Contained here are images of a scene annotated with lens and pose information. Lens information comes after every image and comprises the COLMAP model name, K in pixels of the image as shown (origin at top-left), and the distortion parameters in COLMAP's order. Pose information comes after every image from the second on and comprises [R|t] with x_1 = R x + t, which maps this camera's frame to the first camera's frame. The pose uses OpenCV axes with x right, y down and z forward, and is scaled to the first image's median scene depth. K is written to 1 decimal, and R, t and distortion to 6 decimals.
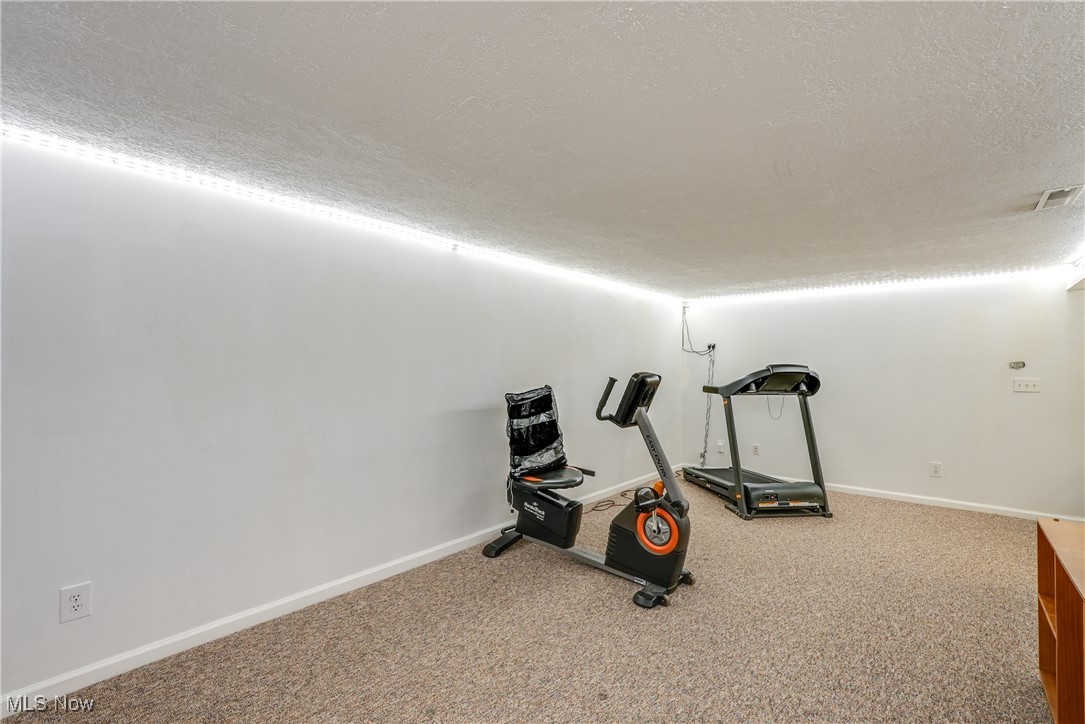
lens RADIAL K [[502.7, 0, 546.0], [0, 502.7, 359.4], [0, 0, 1]] dist [-0.002028, 0.000055]
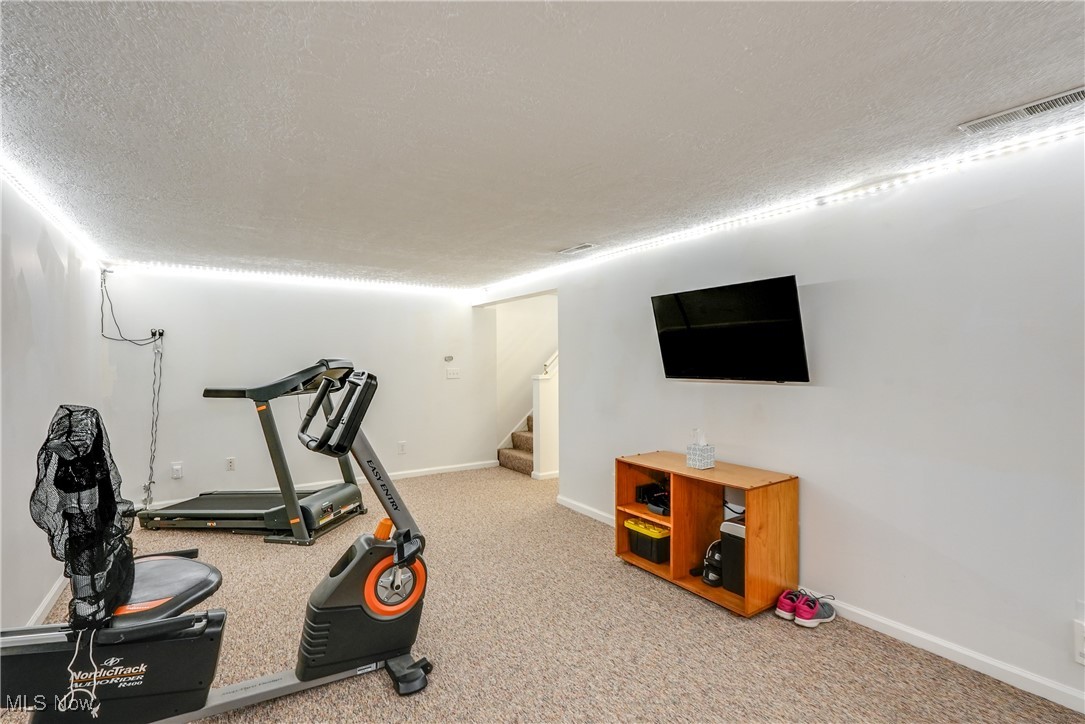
lens RADIAL K [[502.7, 0, 546.6], [0, 502.7, 363.4], [0, 0, 1]] dist [-0.002028, 0.000055]
pose [[0.274465, -0.013262, 0.961506, -0.276017], [-0.011827, 0.999783, 0.017166, -0.001900], [-0.961524, -0.016084, 0.274249, 0.378652]]
